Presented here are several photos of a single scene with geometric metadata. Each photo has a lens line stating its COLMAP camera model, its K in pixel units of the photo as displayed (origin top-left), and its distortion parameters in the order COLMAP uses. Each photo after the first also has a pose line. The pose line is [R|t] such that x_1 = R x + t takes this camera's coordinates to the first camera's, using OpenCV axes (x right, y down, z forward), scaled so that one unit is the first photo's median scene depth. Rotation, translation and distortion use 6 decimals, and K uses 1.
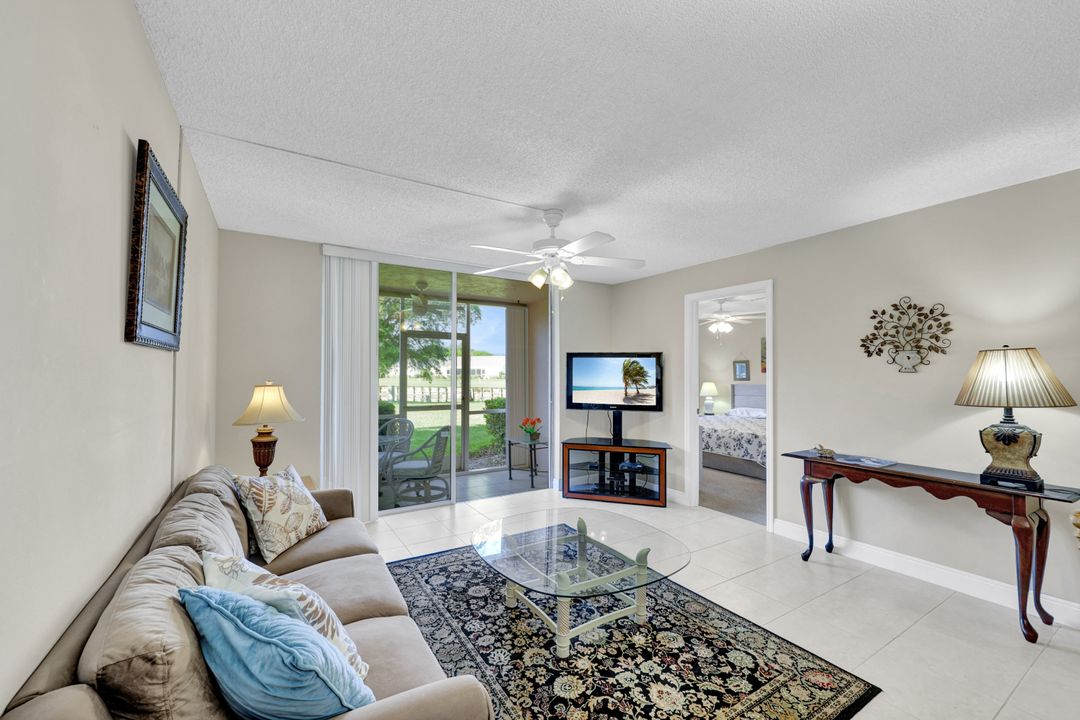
lens RADIAL K [[430.6, 0, 540.7], [0, 430.6, 363.5], [0, 0, 1]] dist [0.001518, 0.000135]
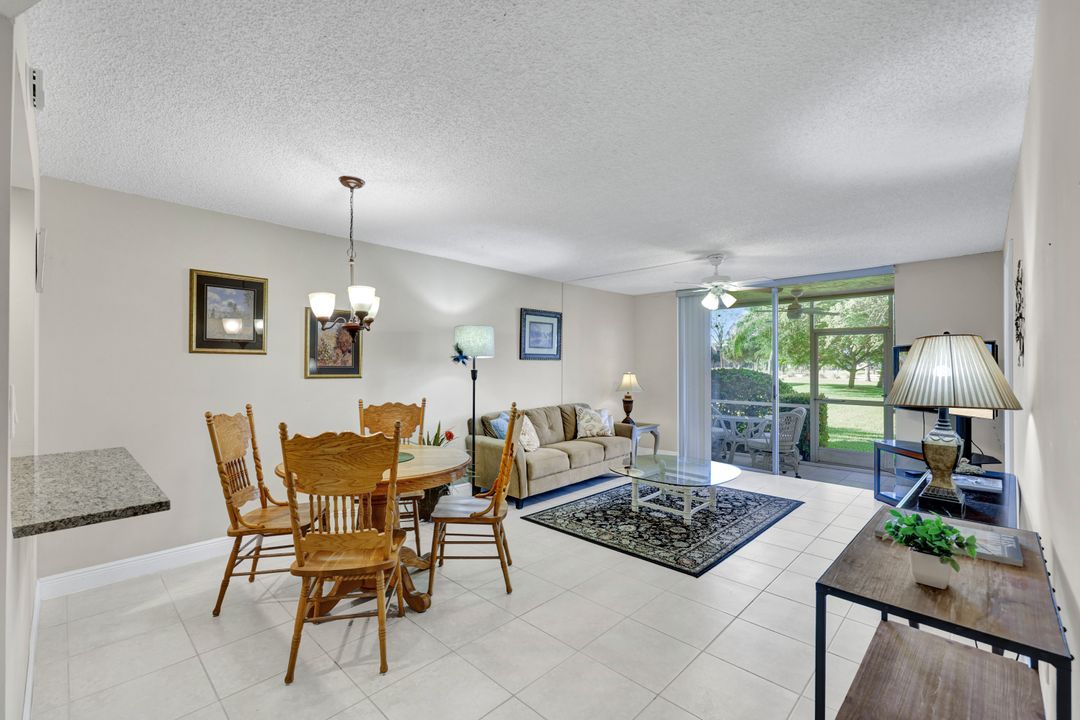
lens RADIAL K [[463.1, 0, 540.0], [0, 463.1, 360.0], [0, 0, 1]] dist [-0.000039, 0.000025]
pose [[0.244261, -0.017715, -0.969548, 2.032365], [0.013040, 0.999803, -0.014982, 0.021684], [0.969622, -0.008983, 0.244444, 0.081875]]
